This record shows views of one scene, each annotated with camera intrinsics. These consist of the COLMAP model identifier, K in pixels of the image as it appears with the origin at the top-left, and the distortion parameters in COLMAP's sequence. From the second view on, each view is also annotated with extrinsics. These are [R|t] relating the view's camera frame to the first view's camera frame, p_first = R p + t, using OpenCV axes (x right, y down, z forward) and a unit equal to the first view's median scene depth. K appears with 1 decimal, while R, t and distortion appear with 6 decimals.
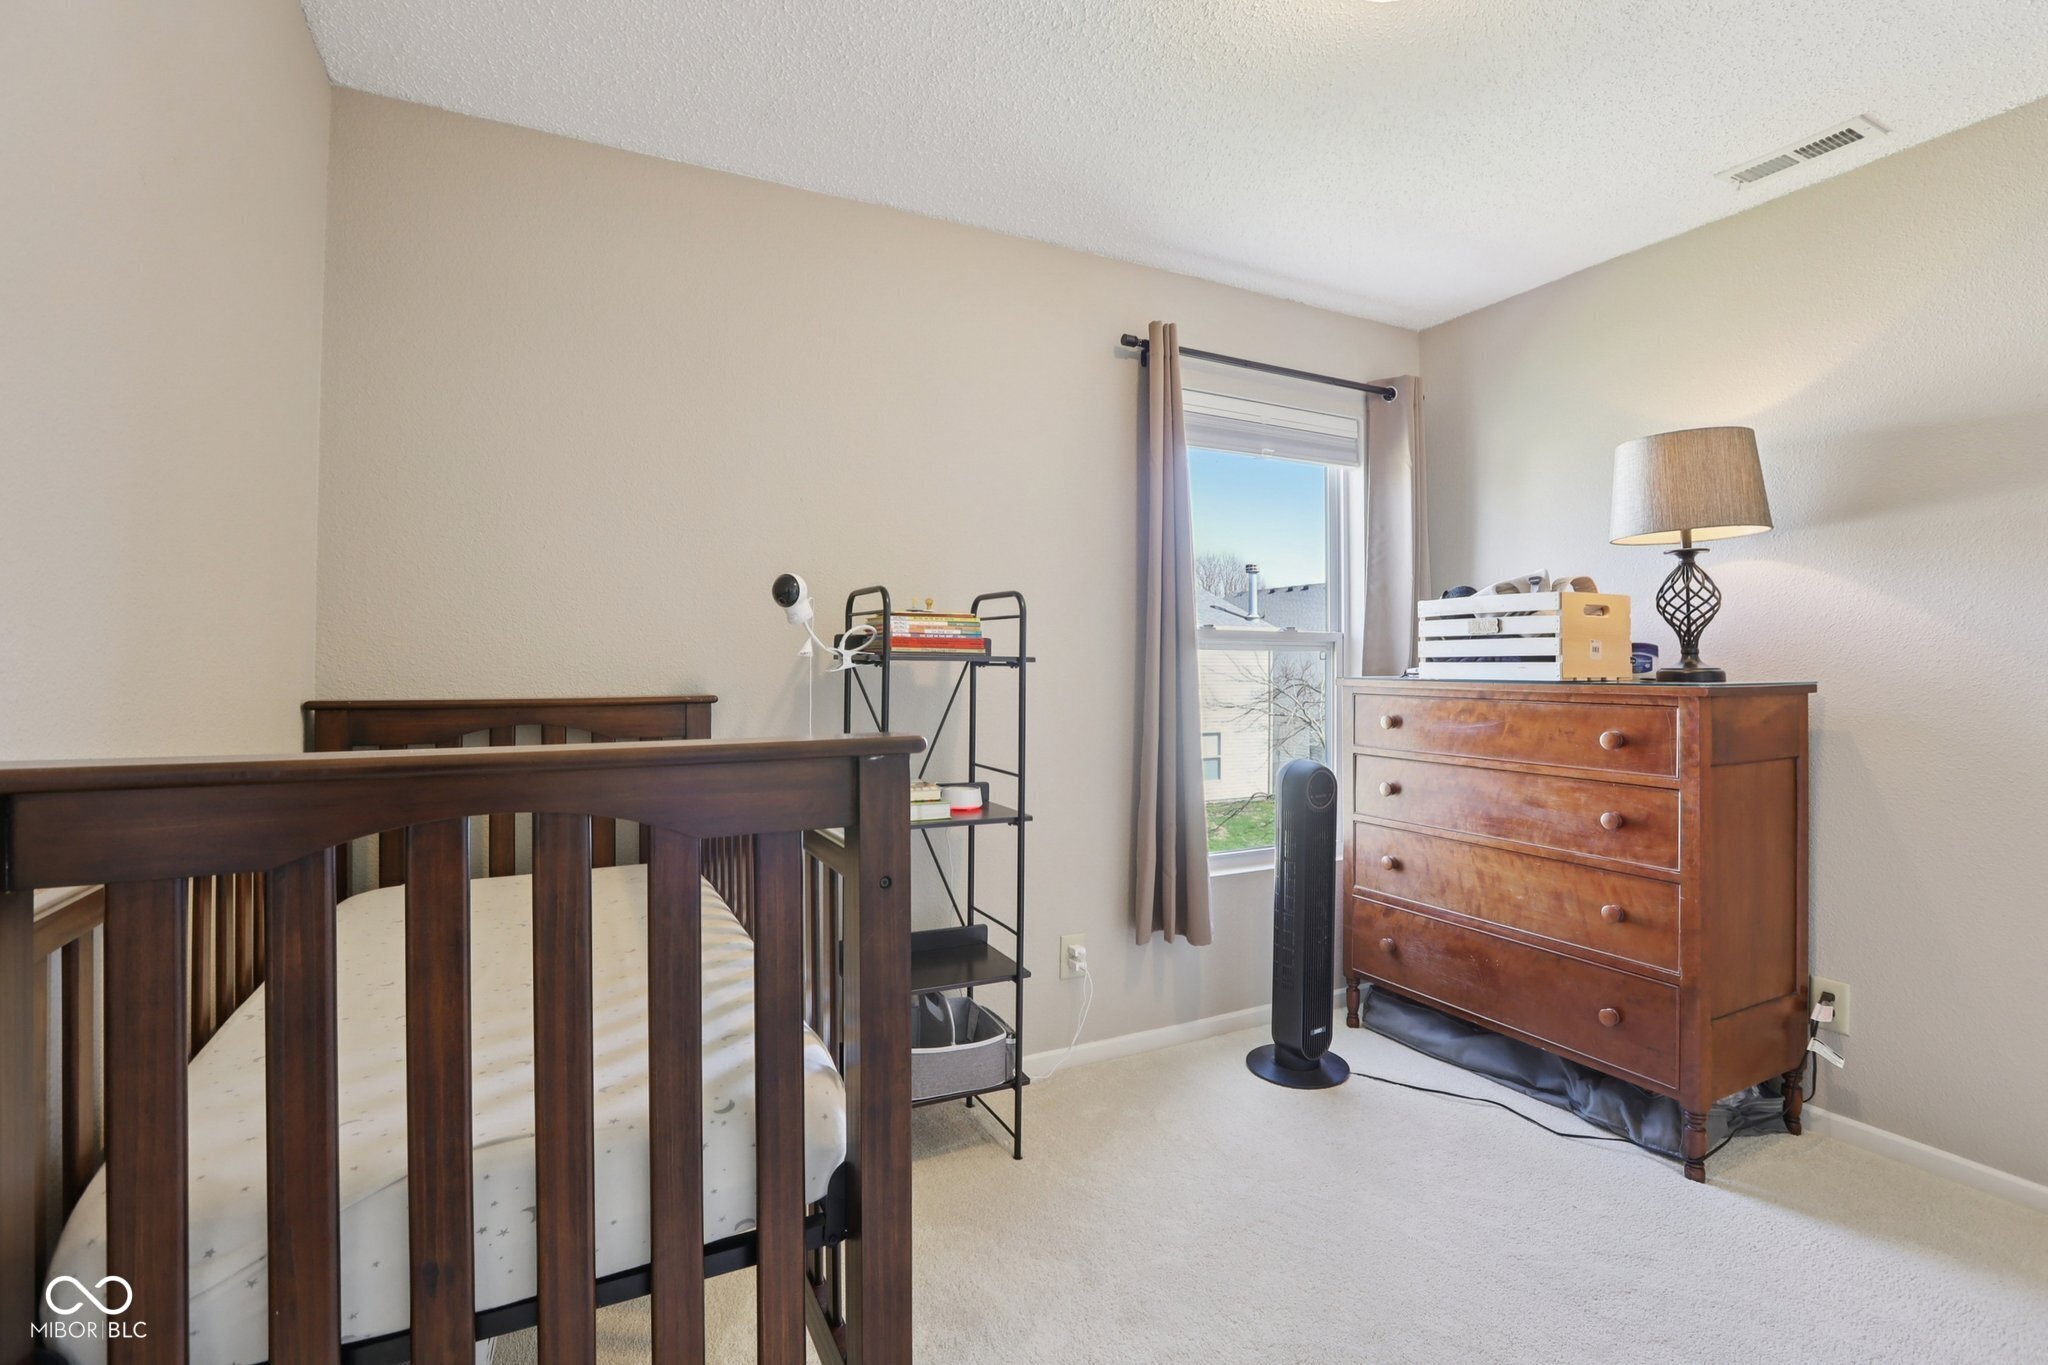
lens RADIAL K [[938.6, 0, 1025.7], [0, 938.6, 674.1], [0, 0, 1]] dist [-0.059572, 0.023127]
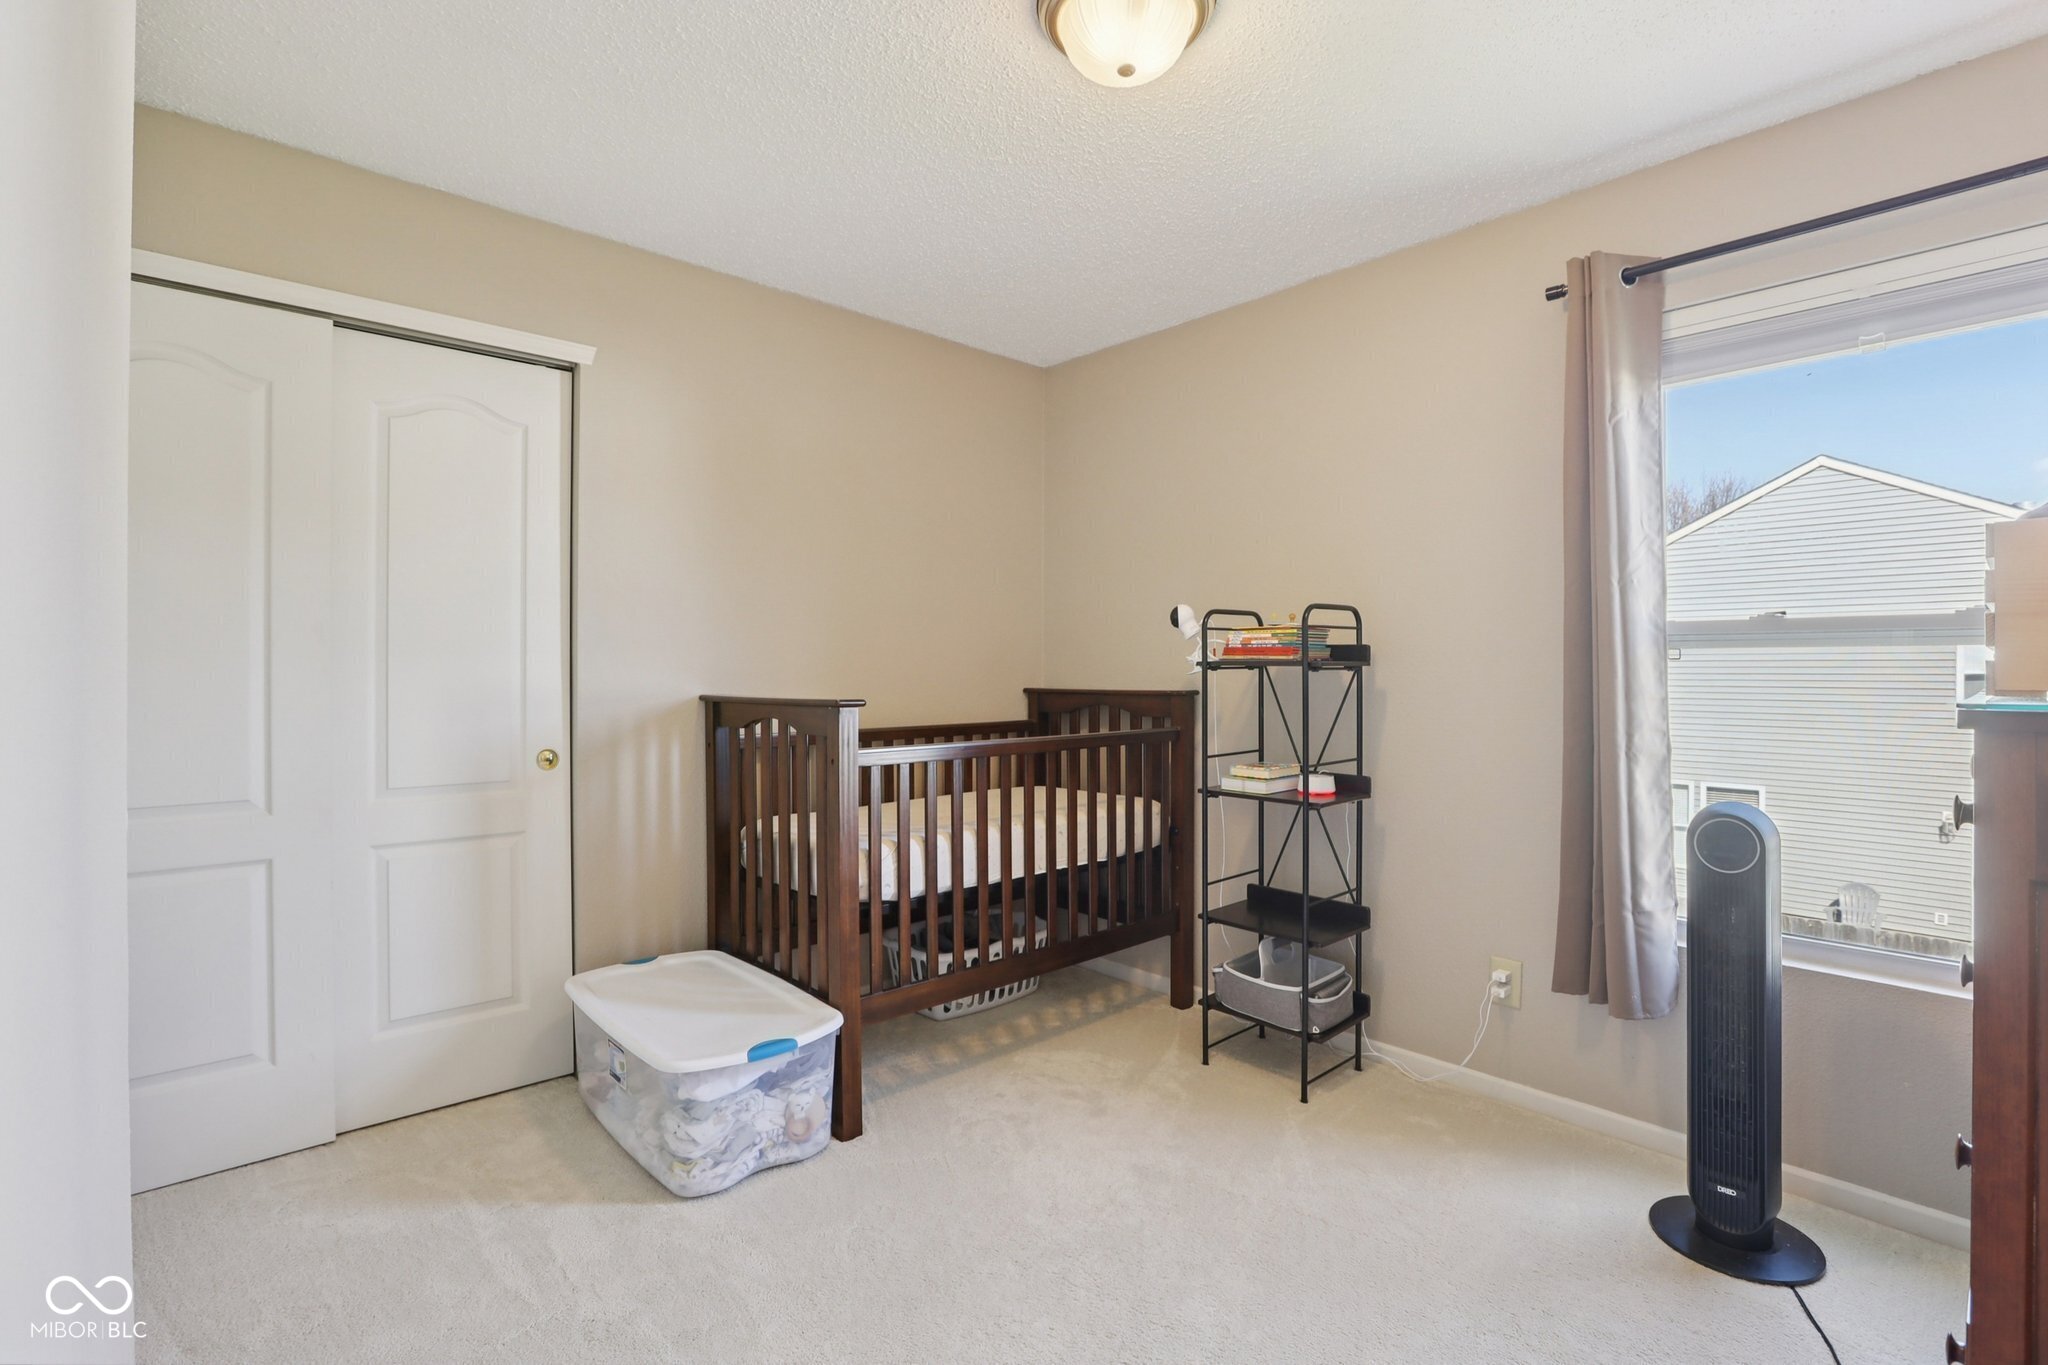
lens RADIAL K [[938.6, 0, 1025.7], [0, 938.6, 674.1], [0, 0, 1]] dist [-0.059572, 0.023127]
pose [[0.262171, -0.002706, -0.965018, 0.906960], [-0.003514, 0.999987, -0.003758, 0.002933], [0.965015, 0.004376, 0.262158, 0.338033]]
